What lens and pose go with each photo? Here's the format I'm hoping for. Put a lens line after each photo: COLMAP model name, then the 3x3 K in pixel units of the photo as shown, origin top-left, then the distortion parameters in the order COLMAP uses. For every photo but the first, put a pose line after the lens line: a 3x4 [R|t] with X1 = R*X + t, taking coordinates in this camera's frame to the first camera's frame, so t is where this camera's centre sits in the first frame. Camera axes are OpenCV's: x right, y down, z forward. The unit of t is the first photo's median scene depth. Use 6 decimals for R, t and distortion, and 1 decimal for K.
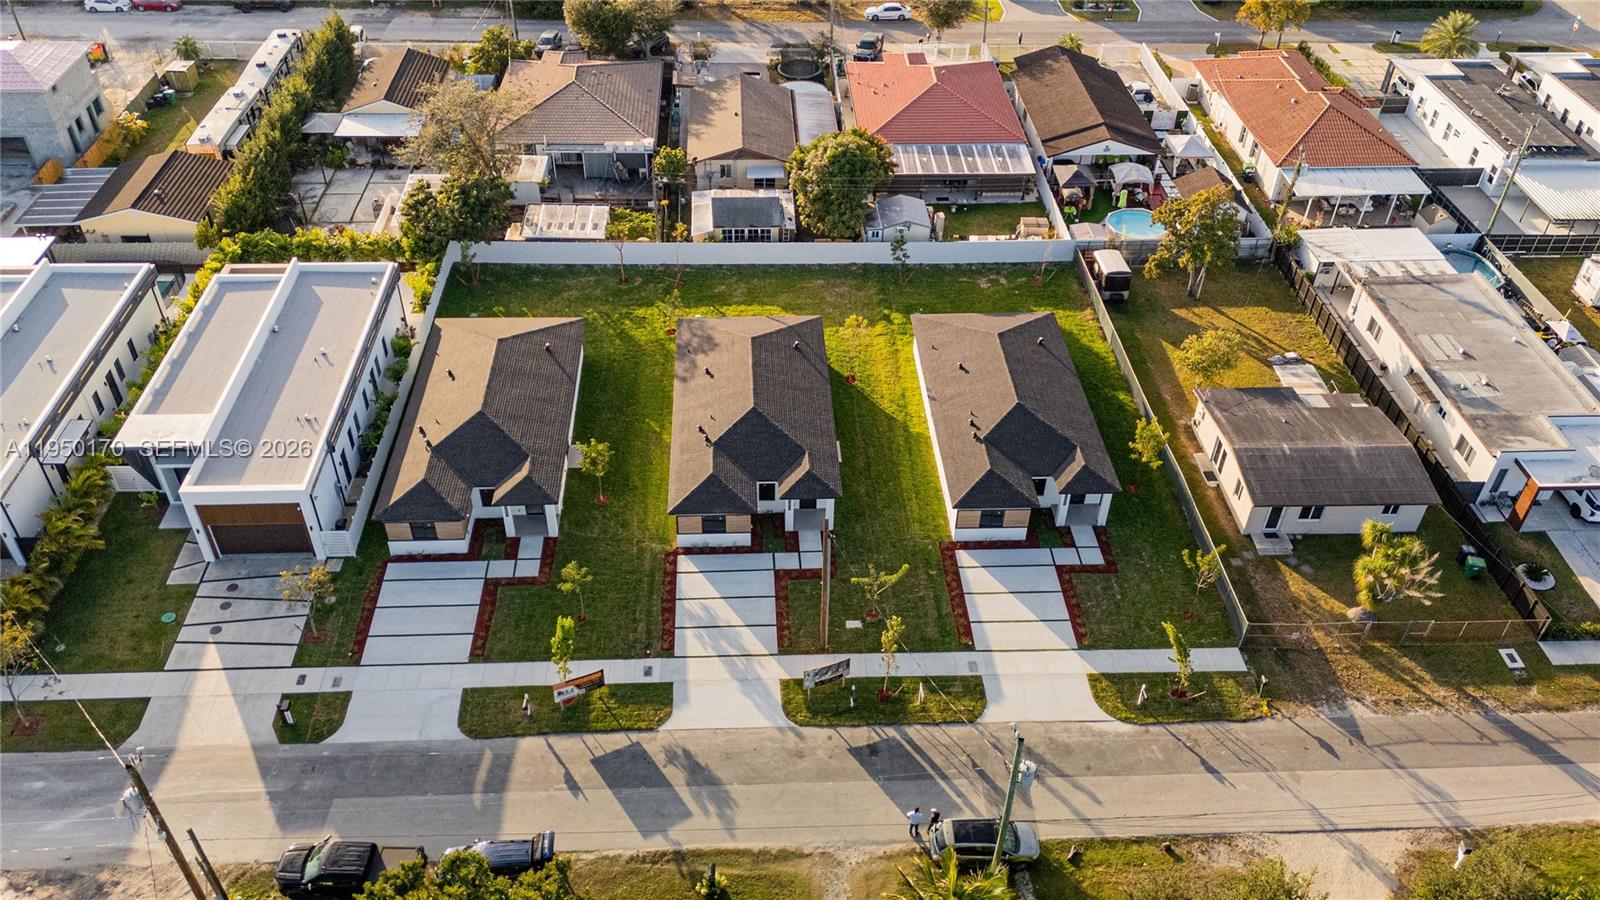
lens RADIAL K [[1228.4, 0, 800.0], [0, 1228.4, 450.0], [0, 0, 1]] dist [0.104850, -0.149038]
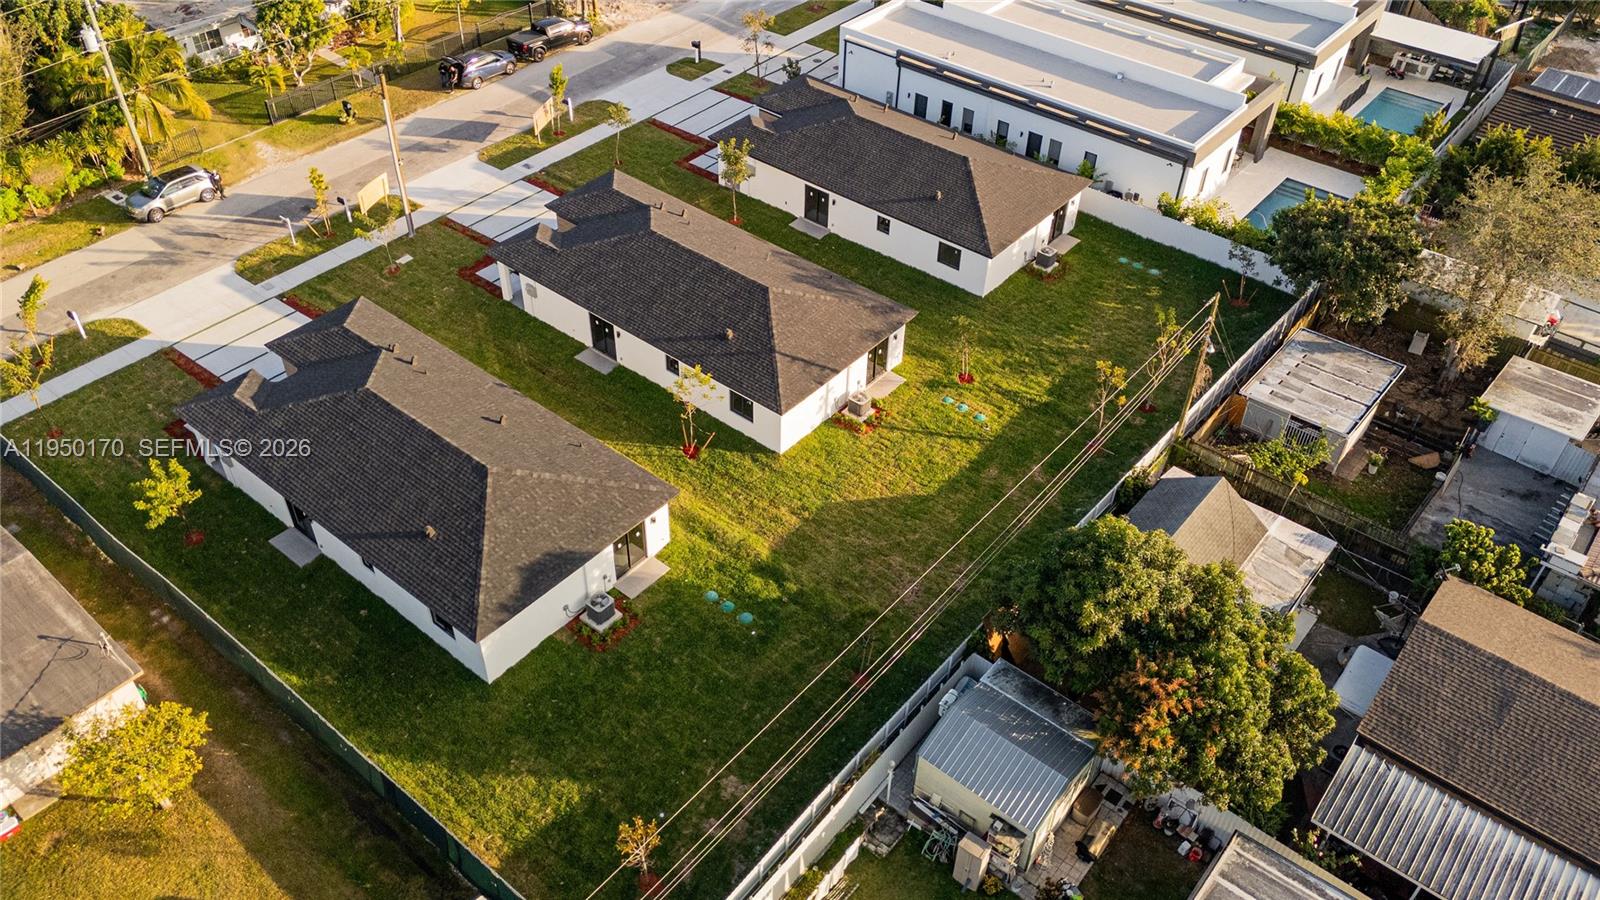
lens RADIAL K [[1229.3, 0, 800.0], [0, 1229.3, 450.0], [0, 0, 1]] dist [0.066291, -0.085645]
pose [[-0.673352, 0.463138, -0.576282, 0.446305], [-0.493264, 0.299199, 0.816805, -0.732448], [0.550716, 0.834256, 0.026983, 1.219615]]
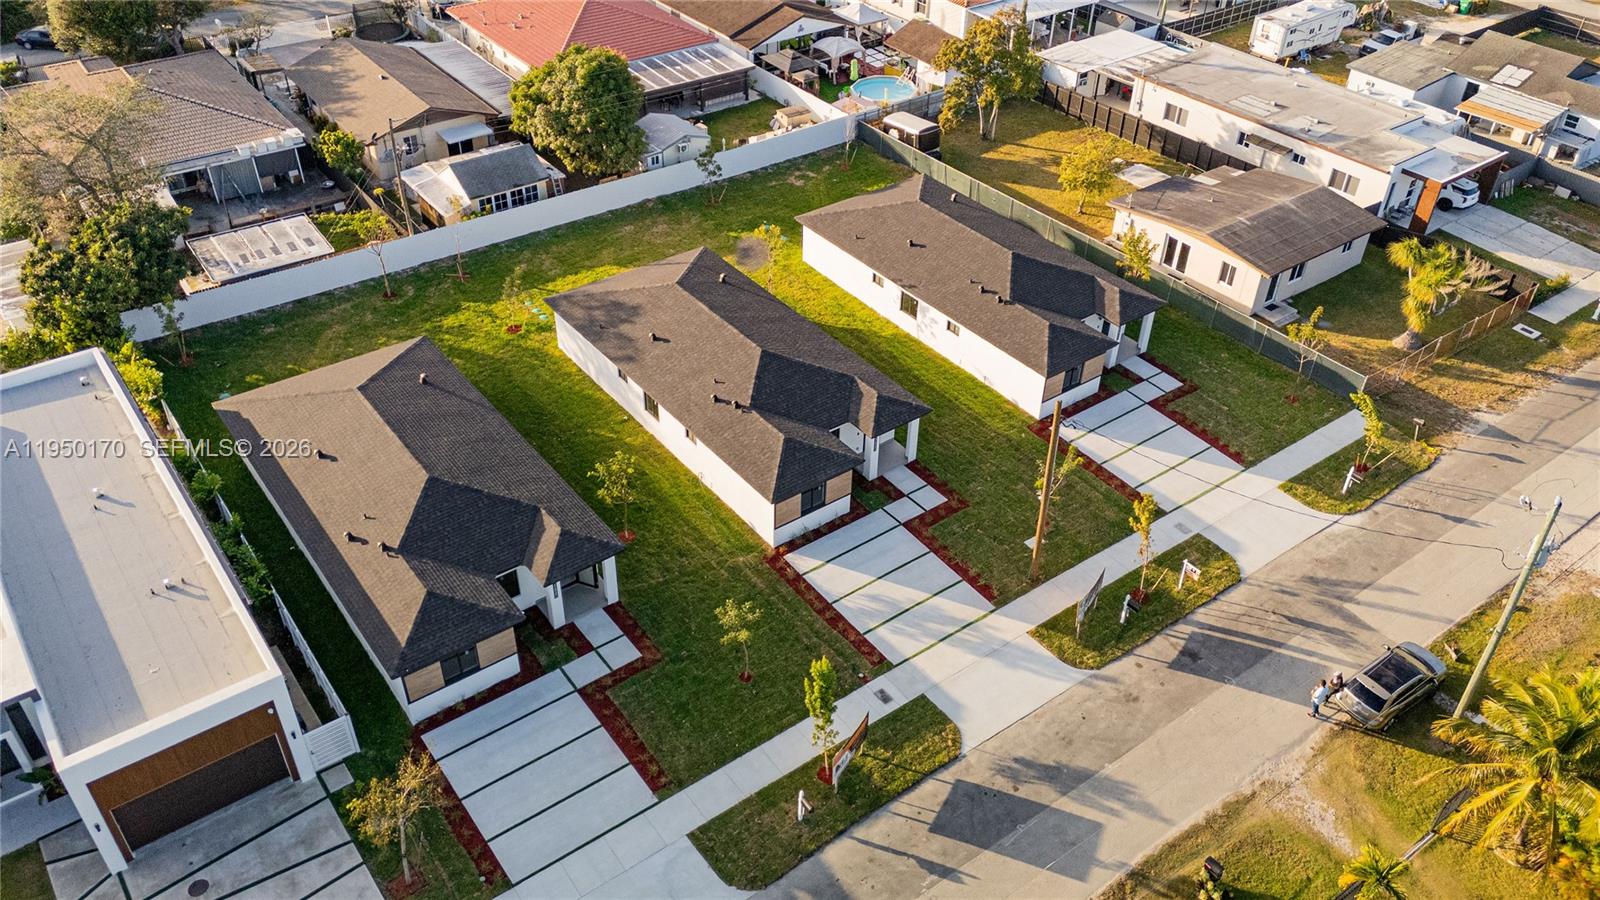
lens RADIAL K [[1229.3, 0, 800.0], [0, 1229.3, 450.0], [0, 0, 1]] dist [0.066291, -0.085645]
pose [[0.830182, -0.342616, 0.439786, -0.399183], [0.350217, 0.934287, 0.066755, -0.020602], [-0.433757, 0.098601, 0.895618, 0.327463]]
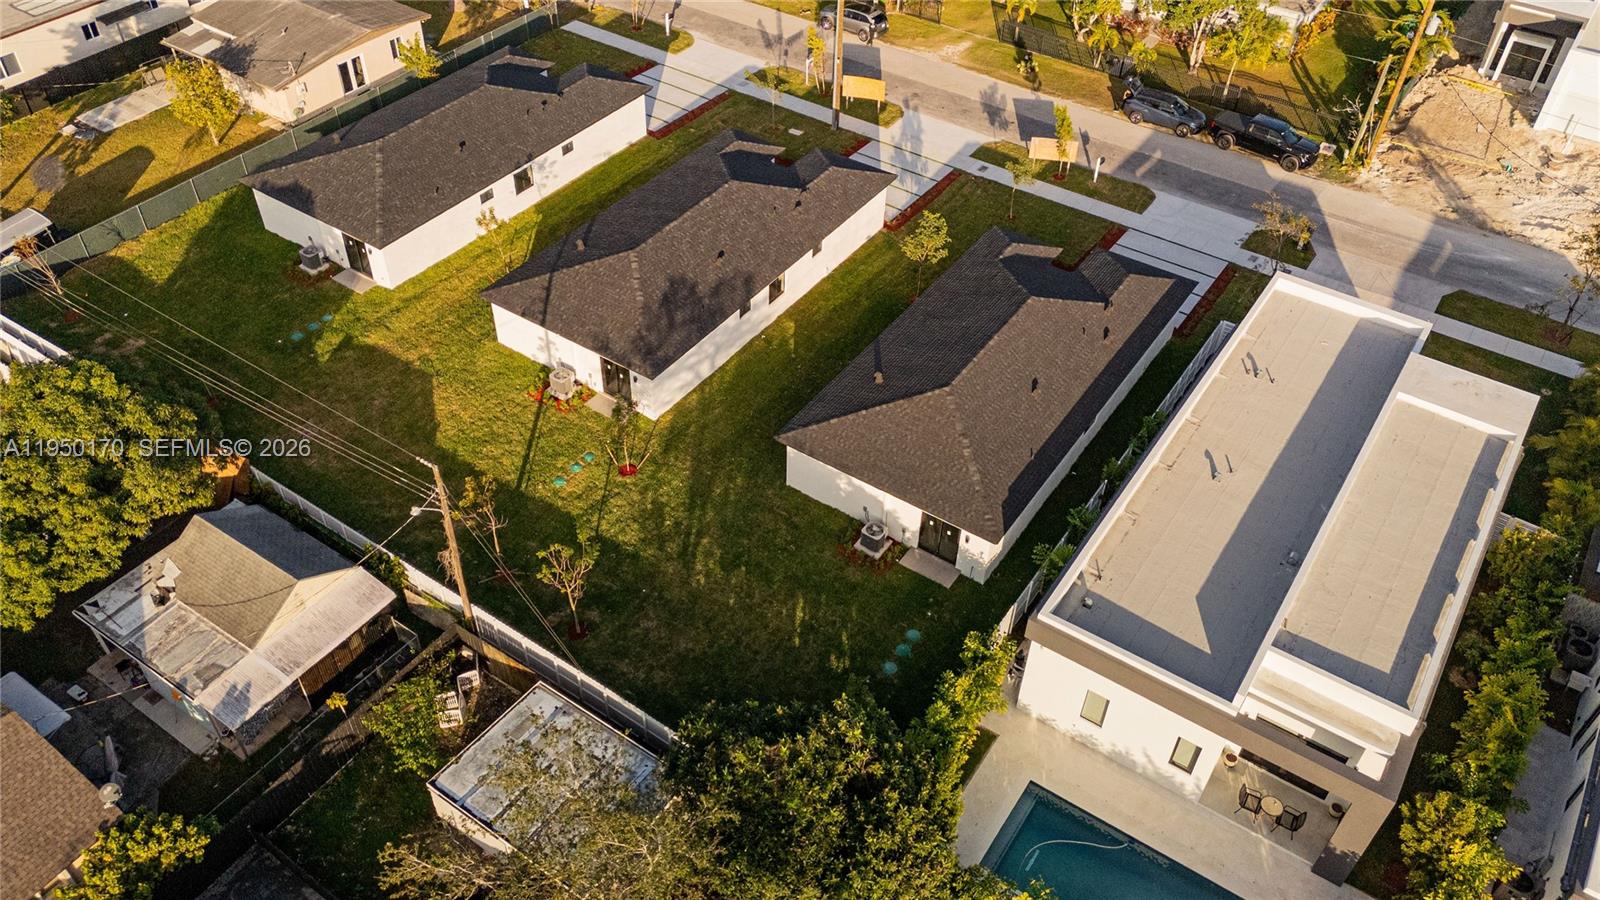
lens RADIAL K [[1228.4, 0, 800.0], [0, 1228.4, 450.0], [0, 0, 1]] dist [0.104850, -0.149038]
pose [[-0.797714, -0.438124, 0.414366, -0.514683], [0.348101, 0.226541, 0.909673, -0.756531], [-0.492420, 0.869900, -0.028204, 1.222955]]
